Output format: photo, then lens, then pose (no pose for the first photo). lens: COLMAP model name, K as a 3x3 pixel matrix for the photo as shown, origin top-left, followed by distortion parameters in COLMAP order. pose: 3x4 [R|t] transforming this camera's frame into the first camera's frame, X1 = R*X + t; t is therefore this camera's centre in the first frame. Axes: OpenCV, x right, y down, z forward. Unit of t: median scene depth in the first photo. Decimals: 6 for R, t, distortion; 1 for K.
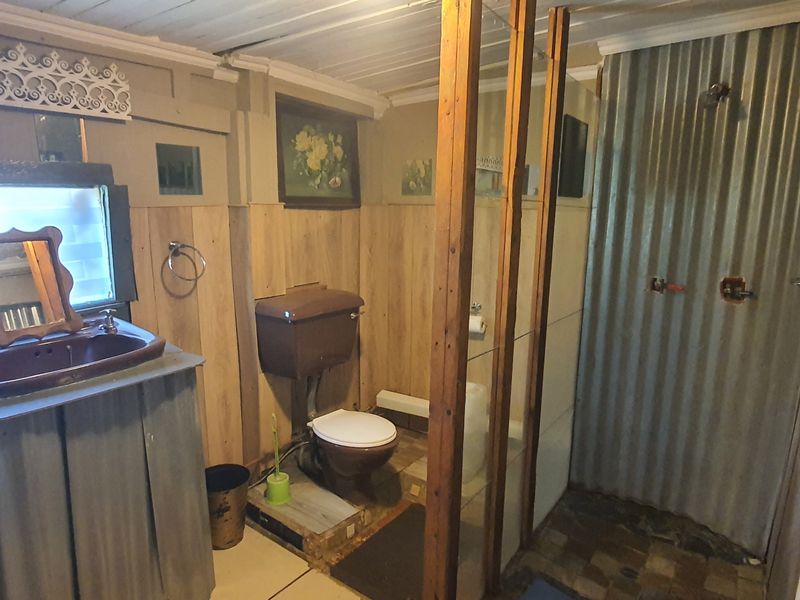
lens RADIAL K [[504.8, 0, 391.3], [0, 504.8, 302.7], [0, 0, 1]] dist [0.004064, -0.000011]
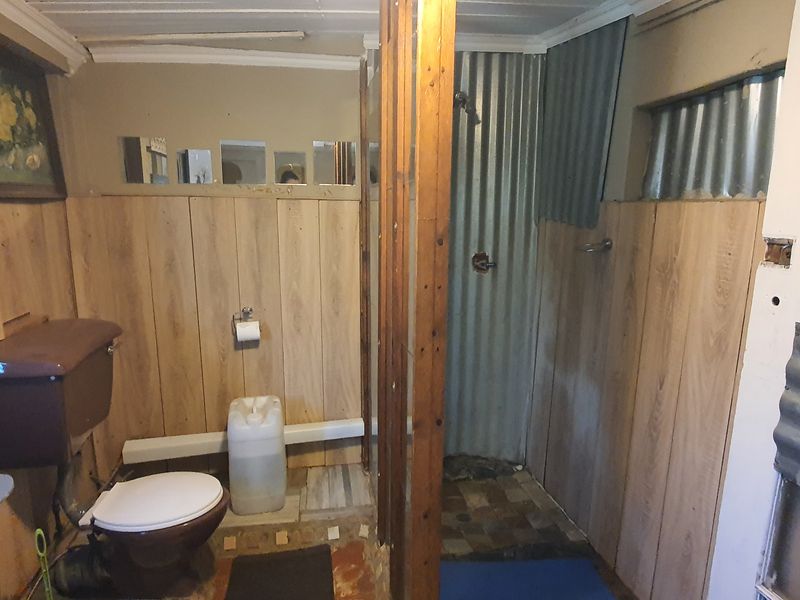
lens RADIAL K [[504.8, 0, 391.3], [0, 504.8, 302.7], [0, 0, 1]] dist [0.004064, -0.000011]
pose [[0.712803, -0.147649, 0.685647, -0.320332], [0.139800, 0.987883, 0.067397, -0.039570], [-0.687290, 0.047813, 0.724808, 0.237861]]
